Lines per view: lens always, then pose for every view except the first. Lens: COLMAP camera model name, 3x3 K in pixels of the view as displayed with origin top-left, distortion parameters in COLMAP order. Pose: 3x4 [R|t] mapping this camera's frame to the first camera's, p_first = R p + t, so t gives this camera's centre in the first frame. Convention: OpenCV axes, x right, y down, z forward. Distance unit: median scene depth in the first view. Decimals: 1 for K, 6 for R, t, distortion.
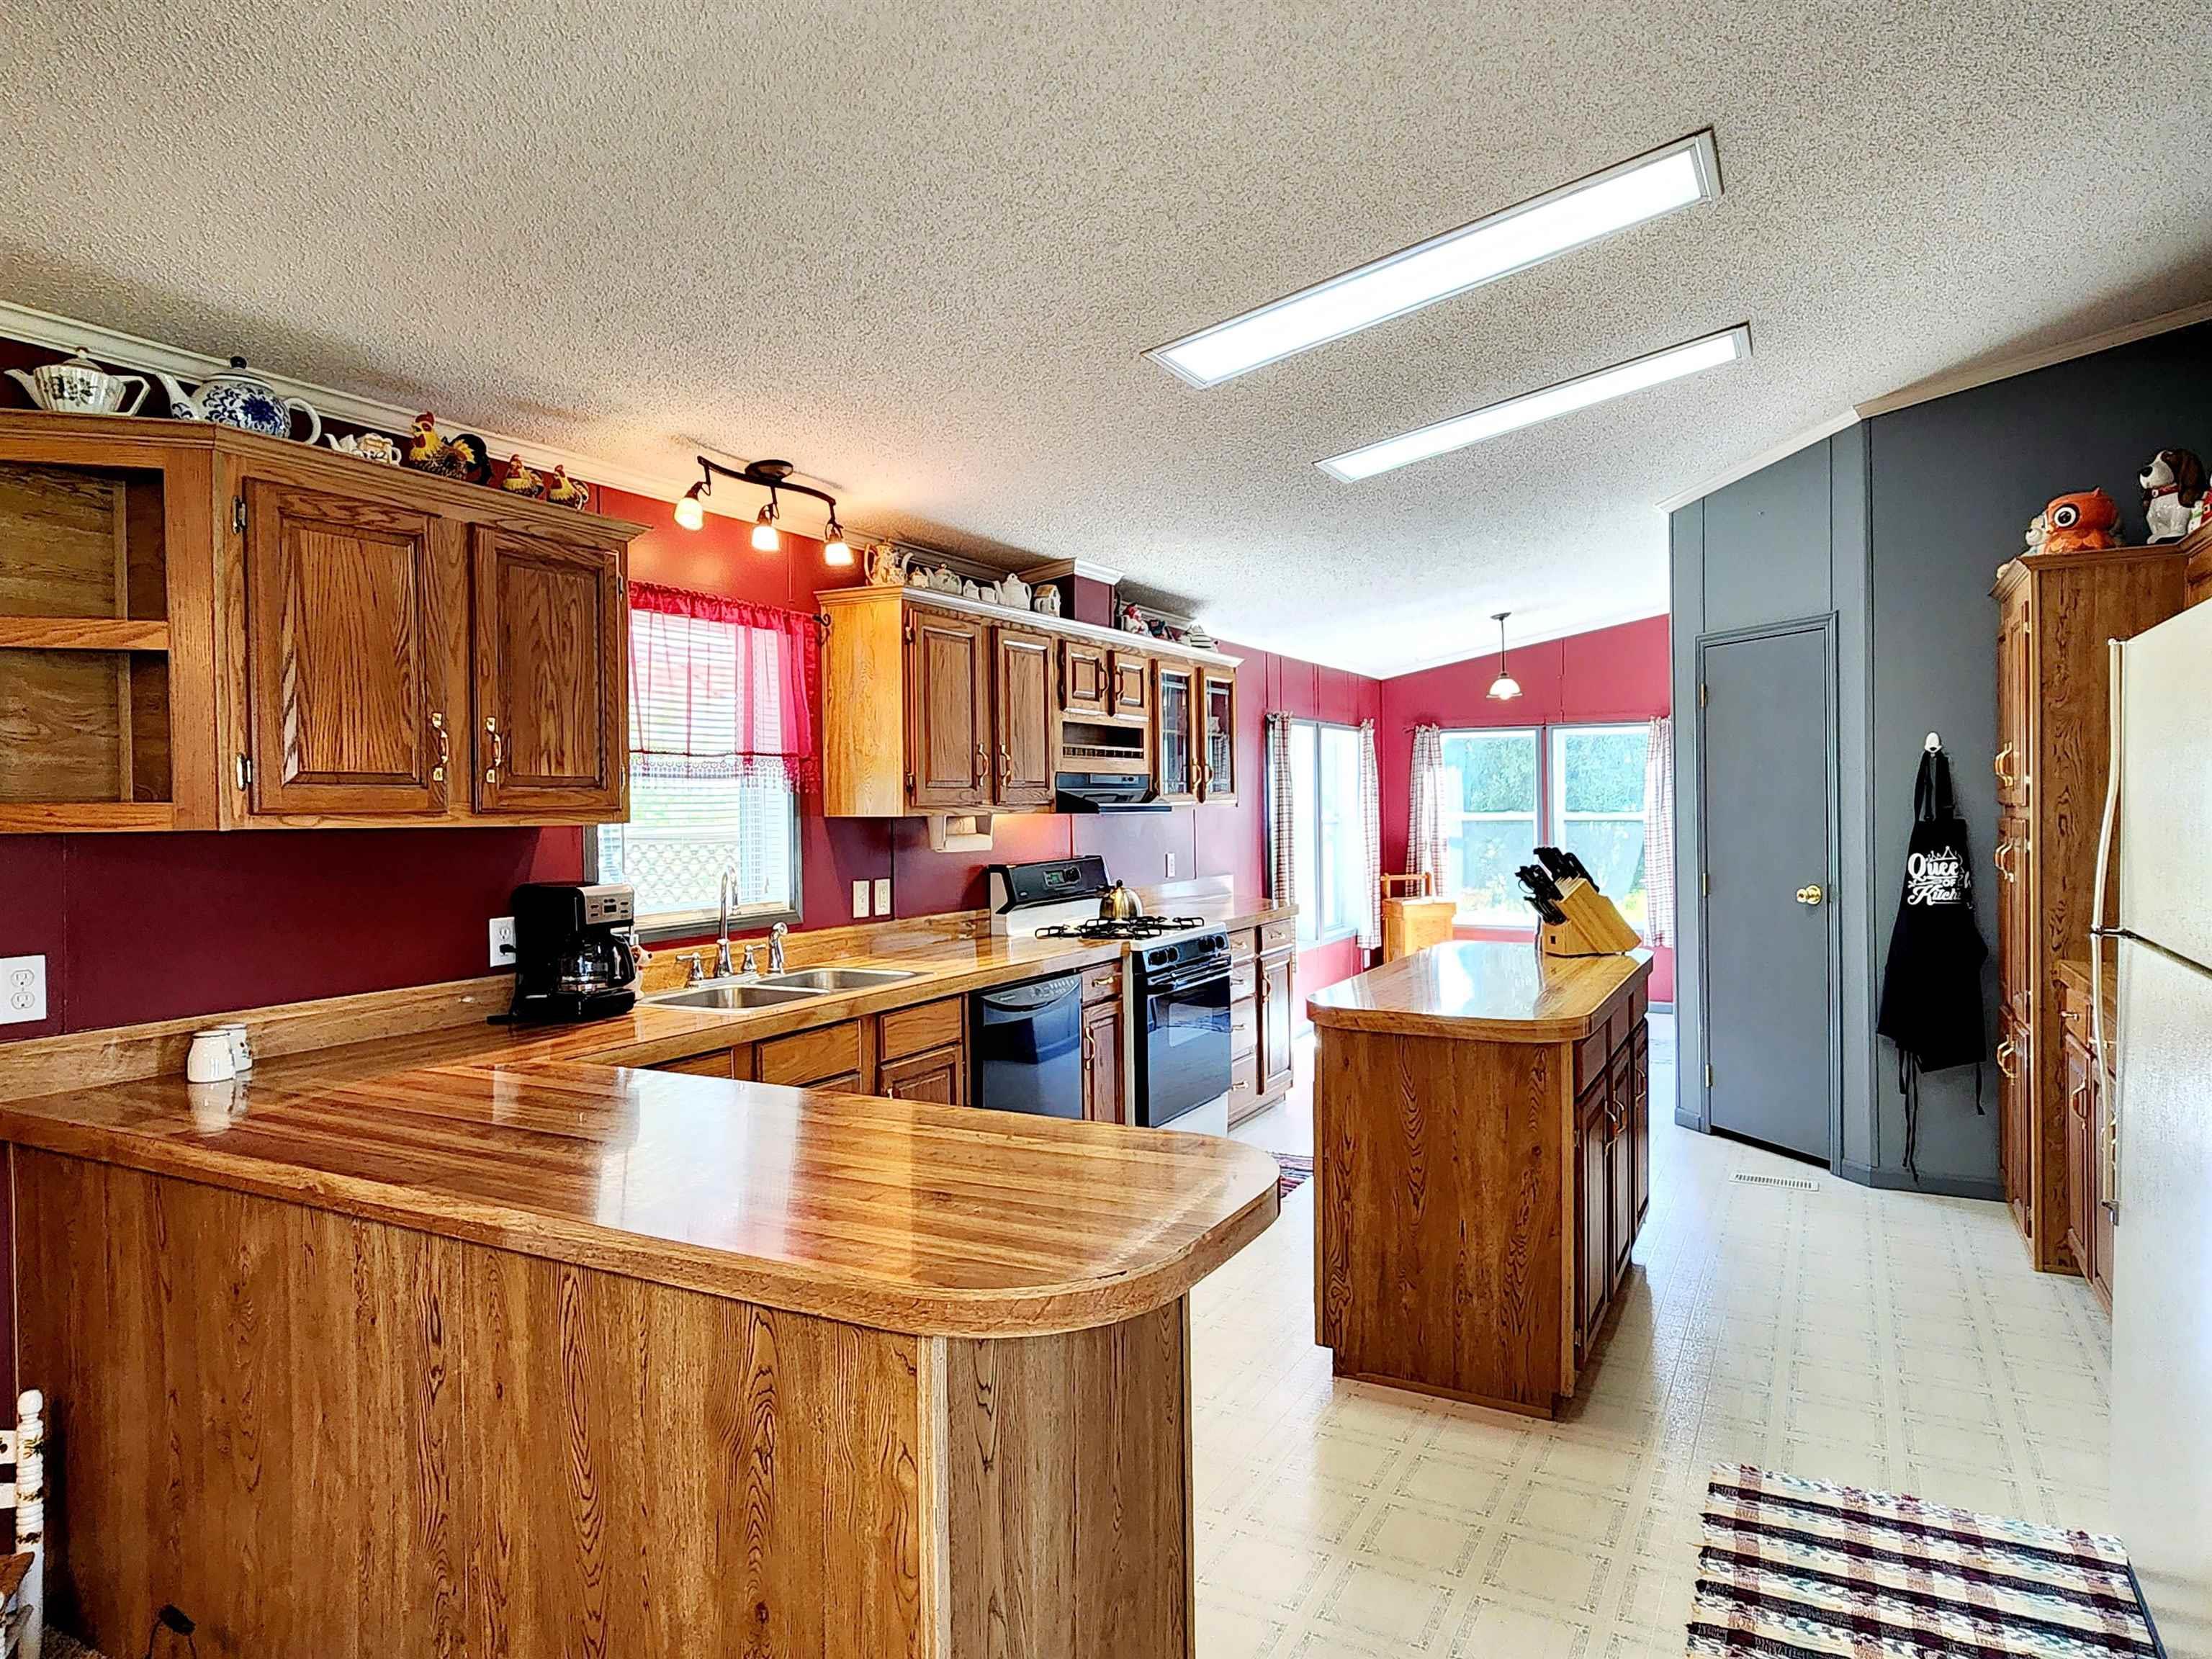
lens RADIAL K [[1343.6, 0, 1102.4], [0, 1343.6, 826.5], [0, 0, 1]] dist [0.006560, -0.000468]
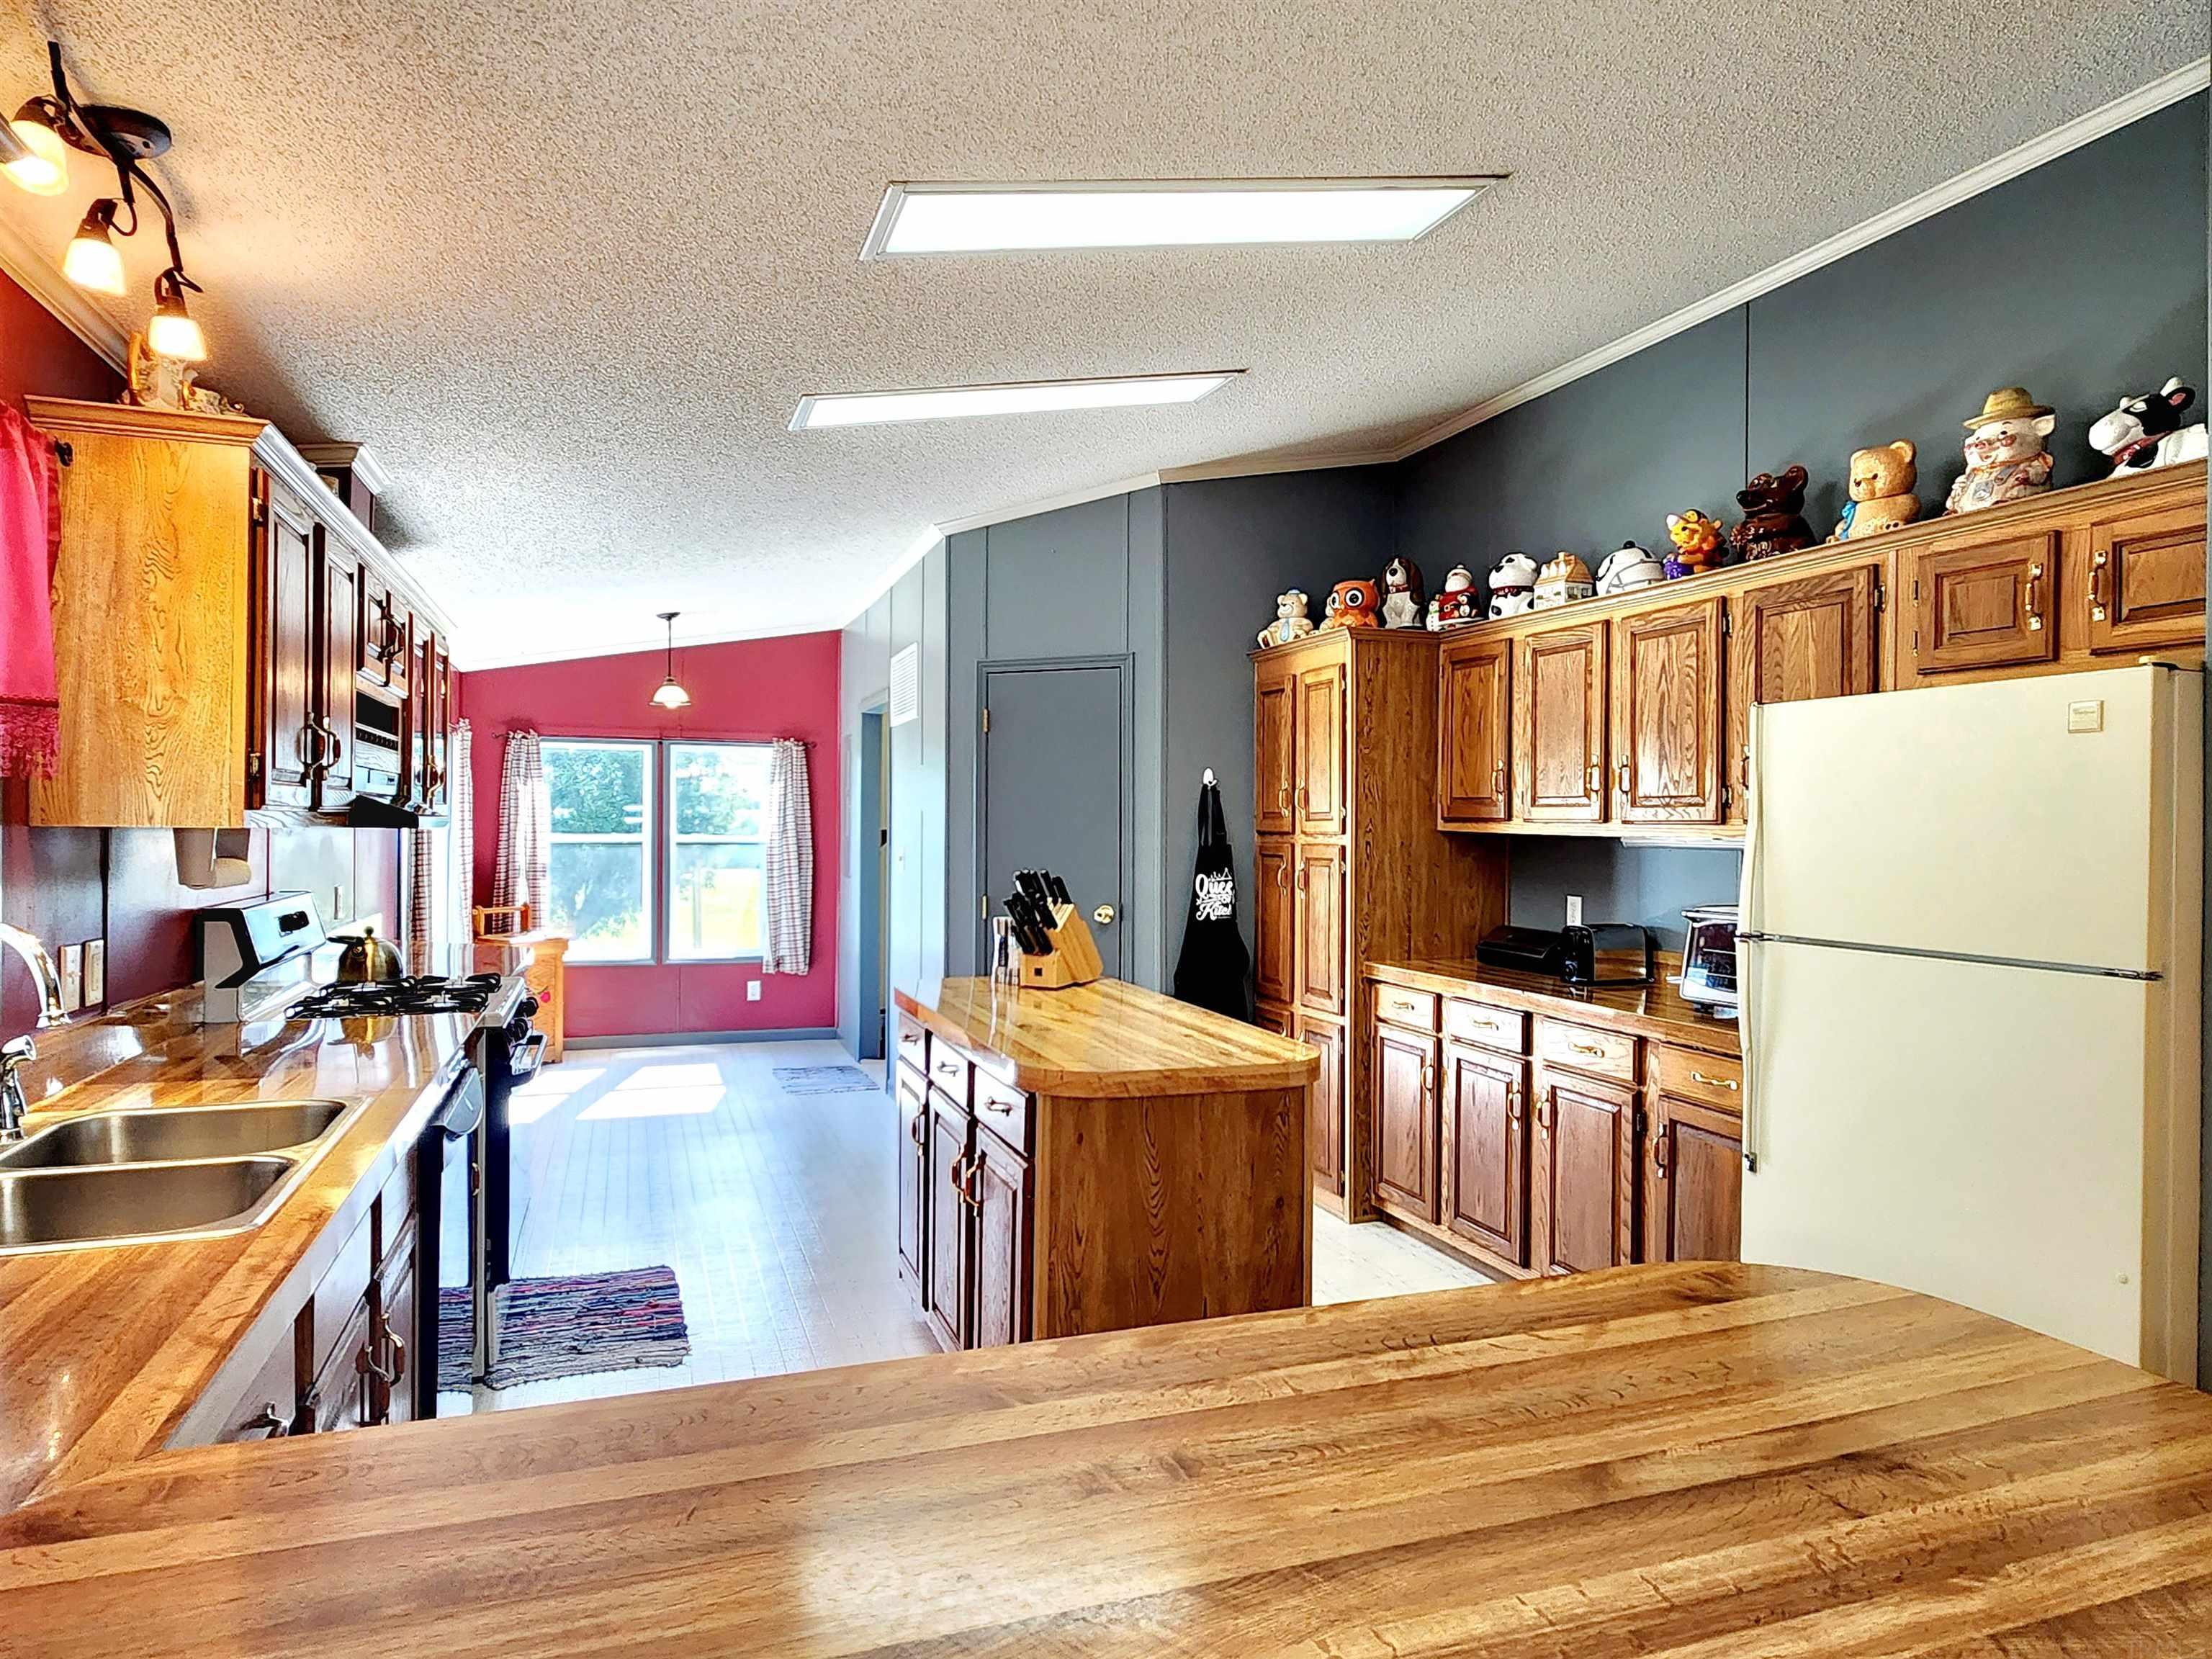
lens RADIAL K [[1340.0, 0, 1110.3], [0, 1340.0, 819.8], [0, 0, 1]] dist [0.007115, 0.001406]
pose [[0.665886, 0.020285, 0.745778, -0.310669], [-0.003186, 0.999699, -0.024346, 0.001571], [-0.746047, 0.013836, 0.665750, 0.330148]]
